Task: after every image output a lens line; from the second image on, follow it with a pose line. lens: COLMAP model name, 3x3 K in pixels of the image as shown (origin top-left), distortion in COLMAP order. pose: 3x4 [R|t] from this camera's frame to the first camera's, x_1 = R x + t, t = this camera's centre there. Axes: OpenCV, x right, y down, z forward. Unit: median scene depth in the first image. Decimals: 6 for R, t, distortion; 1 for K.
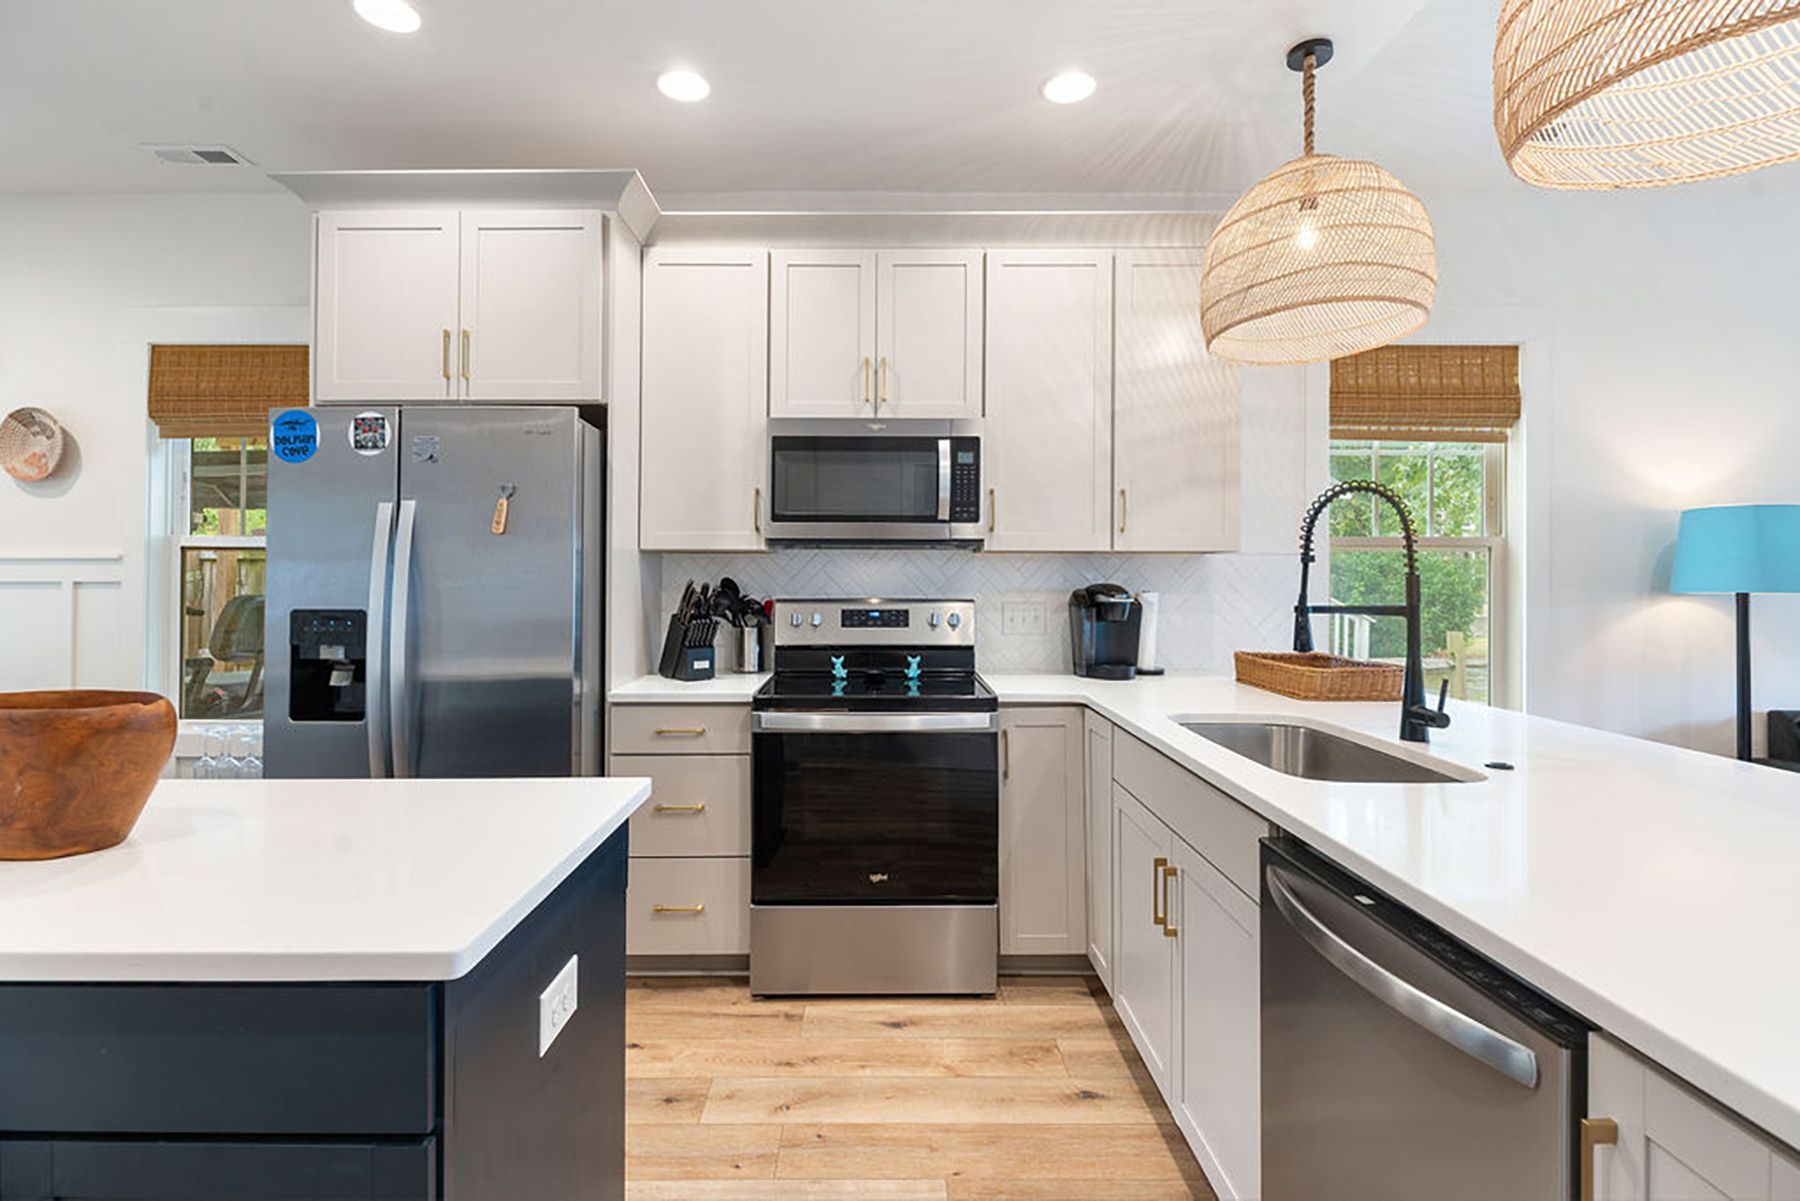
lens RADIAL K [[829.0, 0, 856.7], [0, 829.0, 572.3], [0, 0, 1]] dist [0.000294, -0.000030]
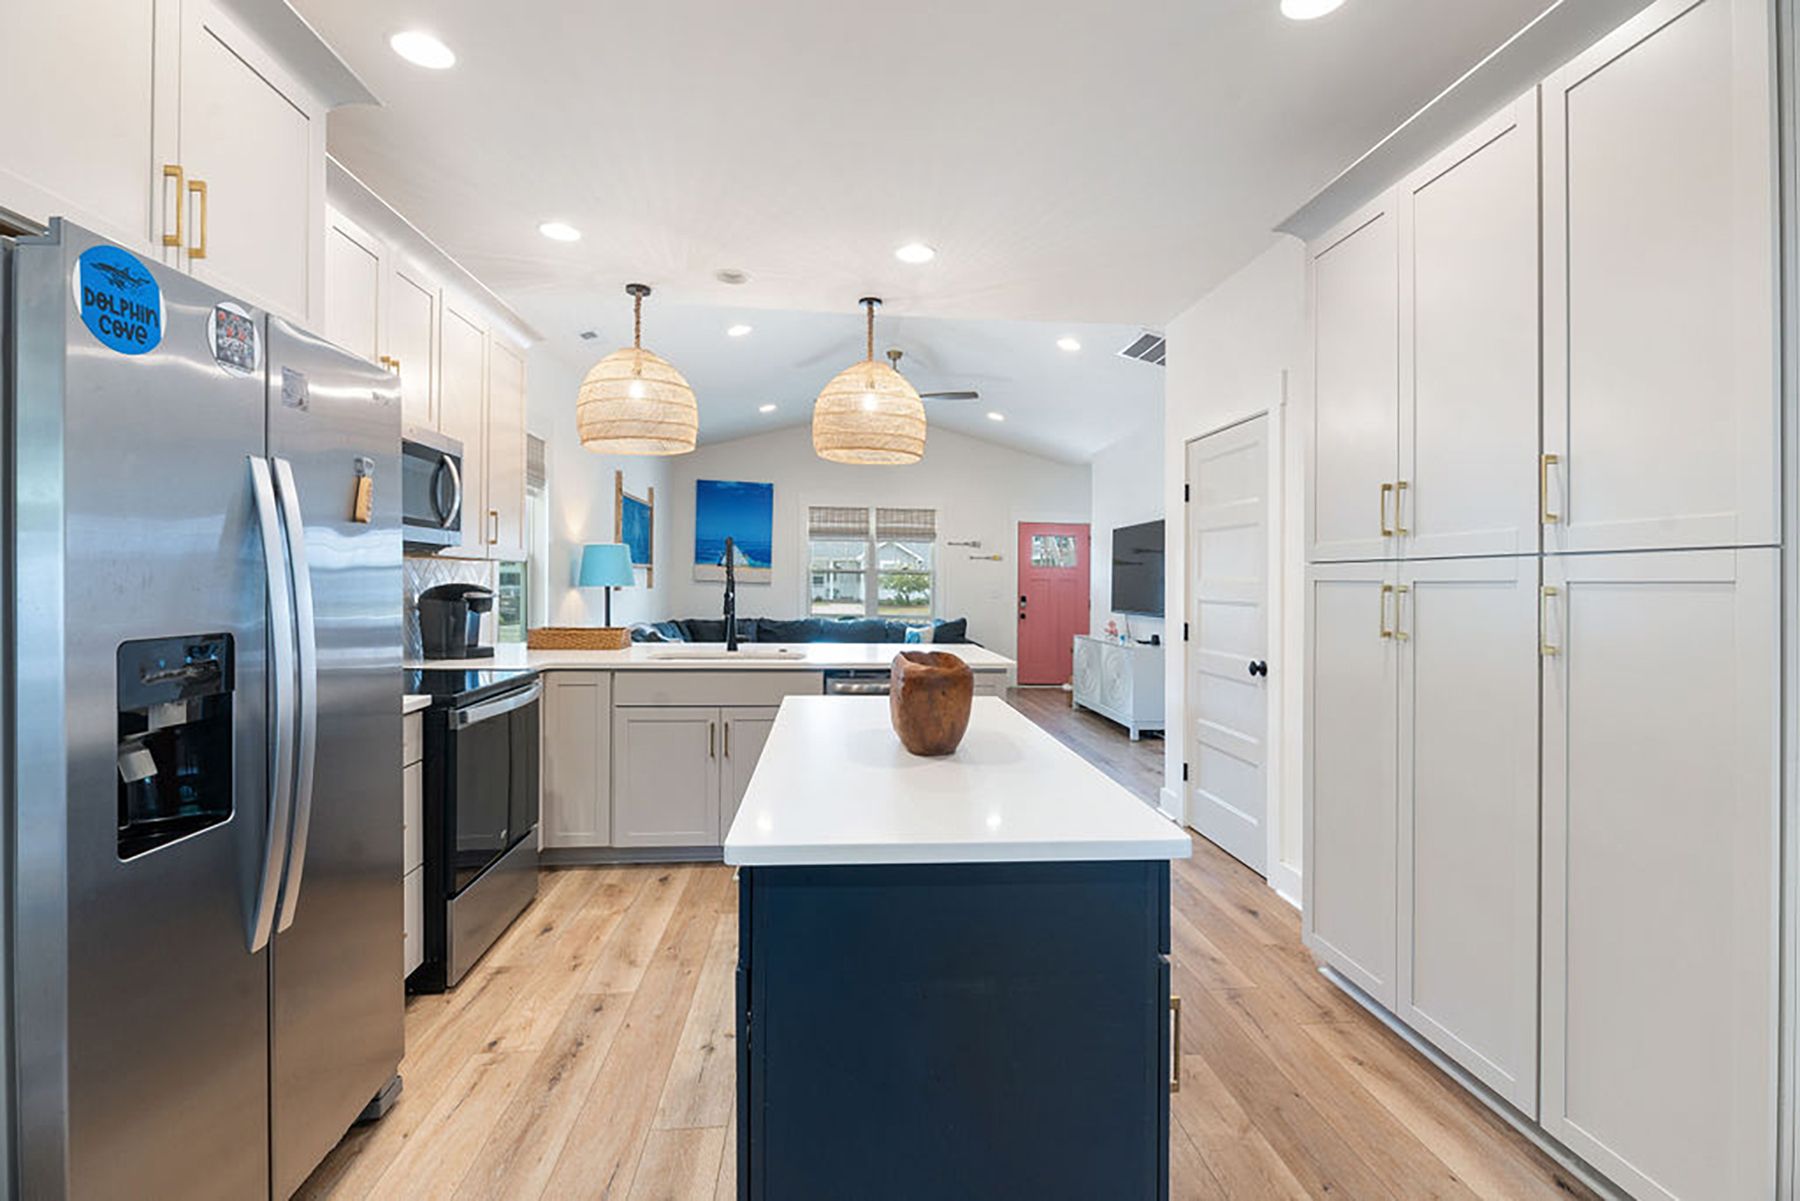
lens RADIAL K [[829.0, 0, 898.7], [0, 829.0, 583.6], [0, 0, 1]] dist [0.000294, -0.000030]
pose [[-0.101394, -0.005678, 0.994830, -1.256148], [-0.012753, 0.999909, 0.004407, 0.000546], [-0.994765, -0.012241, -0.101457, 0.589041]]
